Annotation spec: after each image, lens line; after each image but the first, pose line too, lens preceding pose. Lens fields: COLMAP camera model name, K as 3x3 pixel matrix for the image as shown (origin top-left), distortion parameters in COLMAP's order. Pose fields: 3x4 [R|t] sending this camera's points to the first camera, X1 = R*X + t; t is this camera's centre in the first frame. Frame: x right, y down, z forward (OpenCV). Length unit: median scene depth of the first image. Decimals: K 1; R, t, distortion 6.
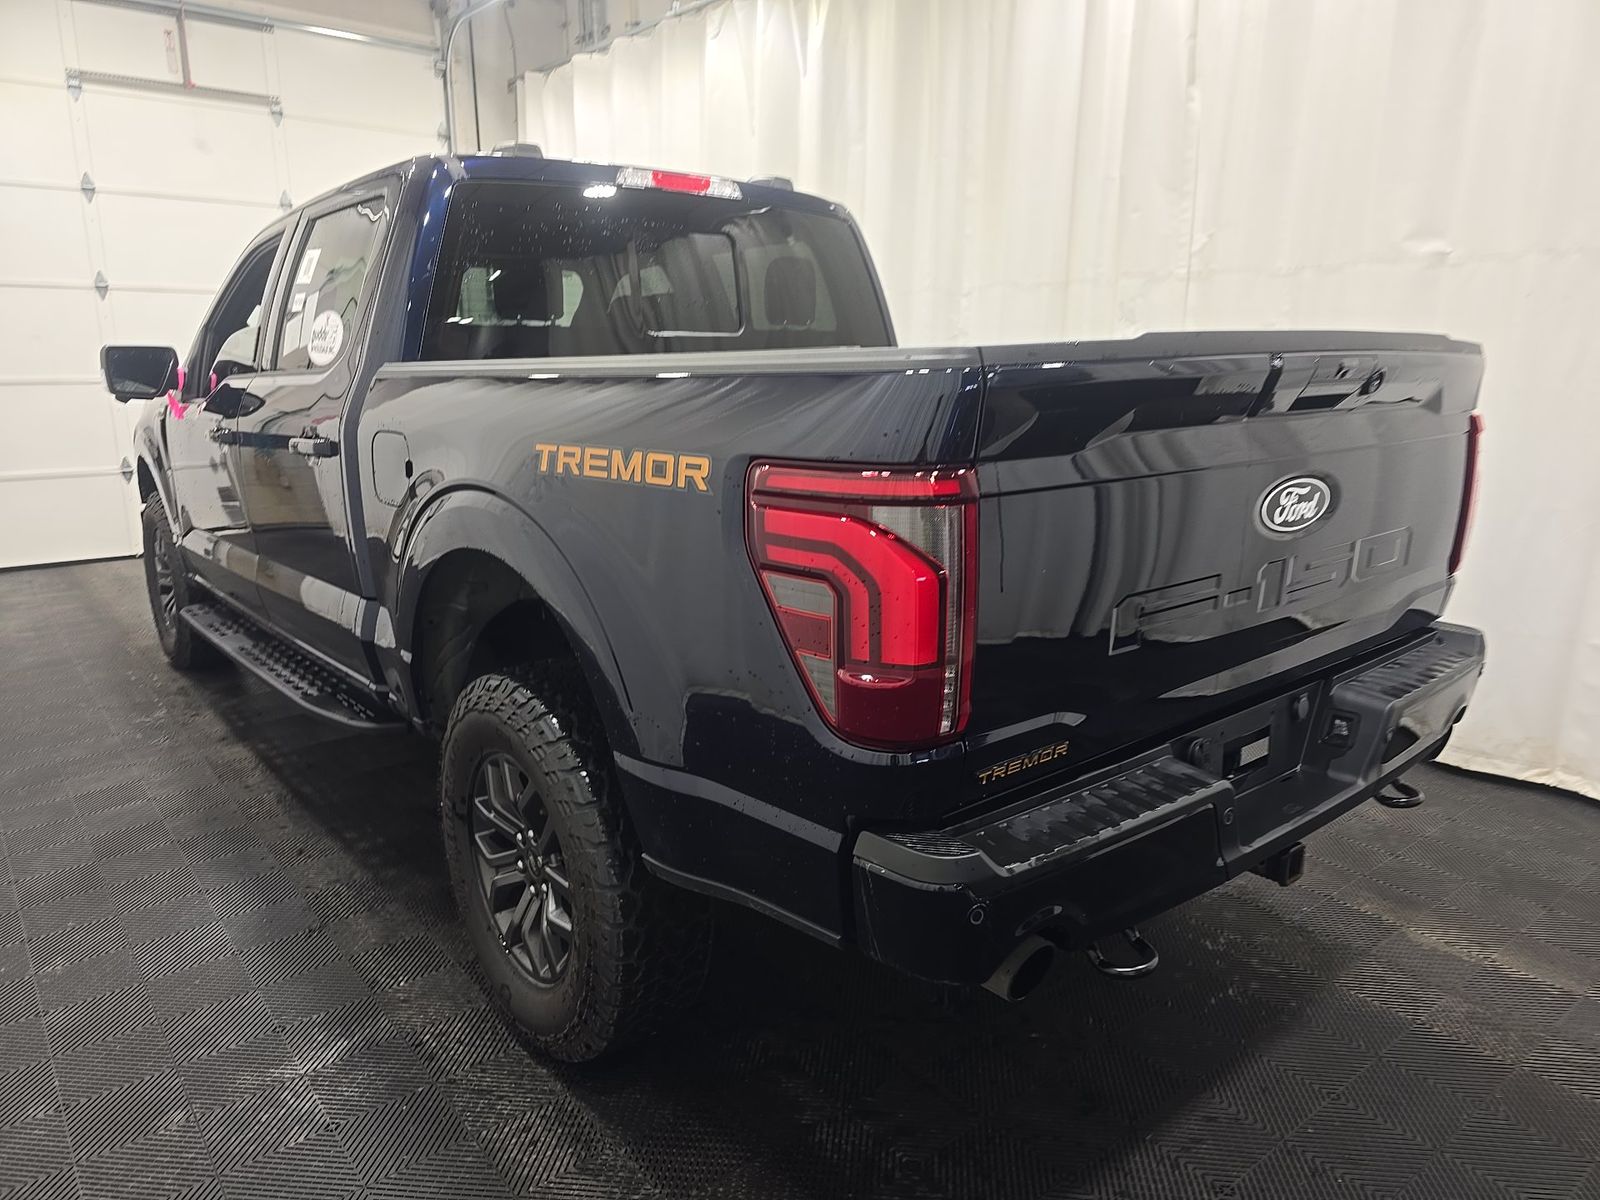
lens RADIAL K [[1086.8, 0, 810.8], [0, 1086.8, 608.7], [0, 0, 1]] dist [0.049329, -0.037981]
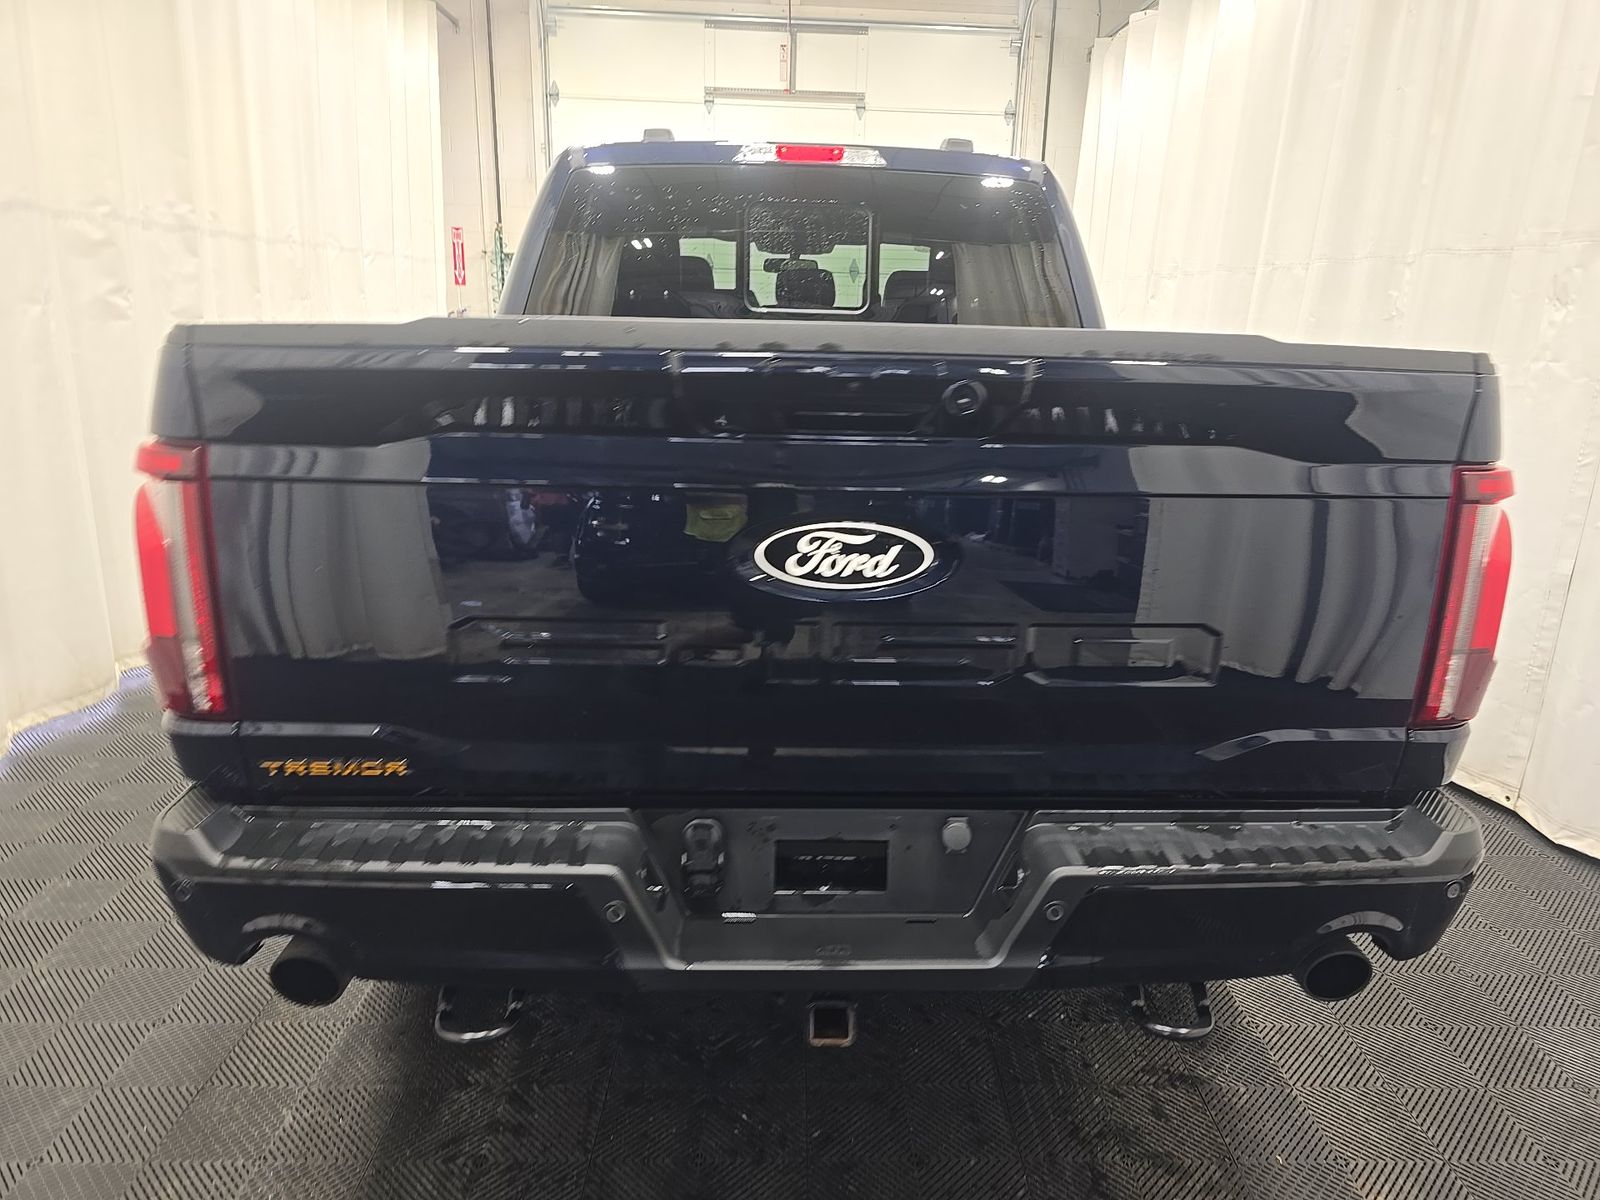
lens RADIAL K [[1086.8, 0, 810.5], [0, 1086.8, 603.2], [0, 0, 1]] dist [0.049329, -0.037981]
pose [[0.788365, 0.176629, -0.589307, 0.532520], [-0.165710, 0.983463, 0.073083, -0.069358], [0.592470, 0.040037, 0.804597, 0.236578]]
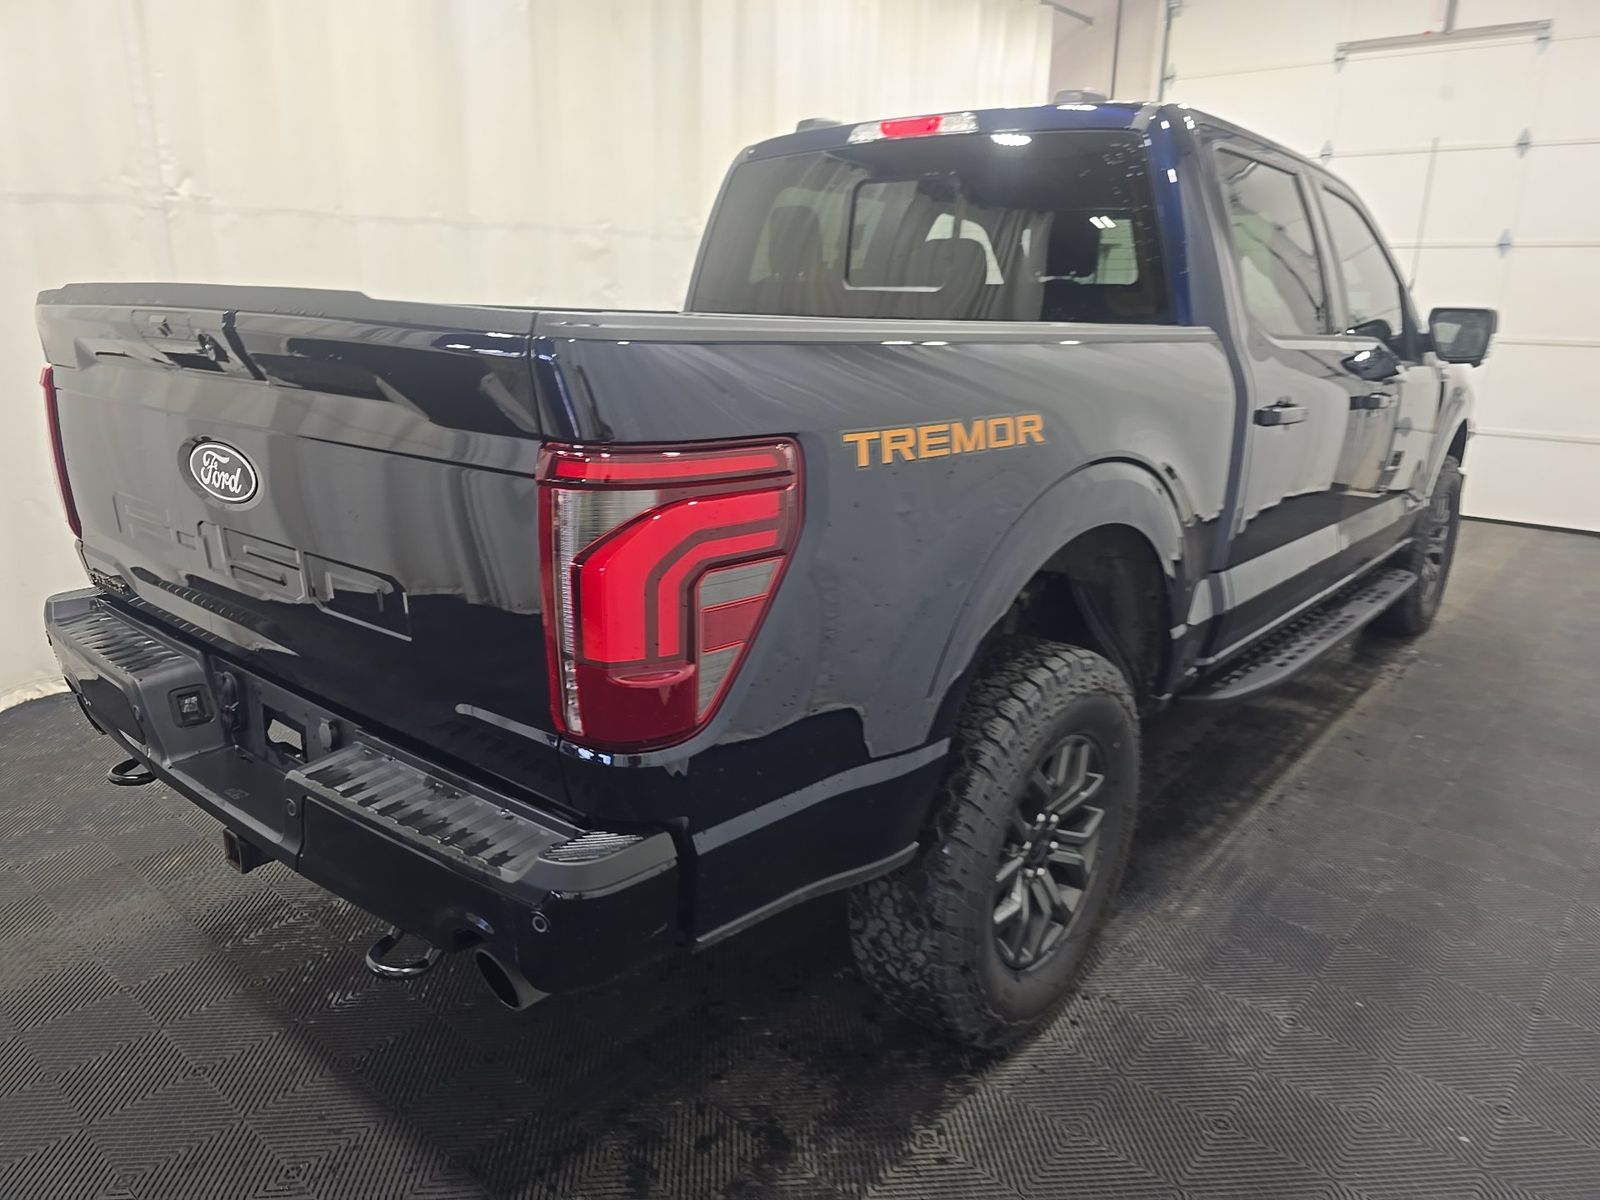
lens RADIAL K [[1086.8, 0, 799.5], [0, 1086.8, 607.5], [0, 0, 1]] dist [0.049329, -0.037981]
pose [[0.175208, 0.275242, -0.945275, 0.881543], [-0.244443, 0.942224, 0.229046, -0.195593], [0.953703, 0.190935, 0.232366, 0.777969]]
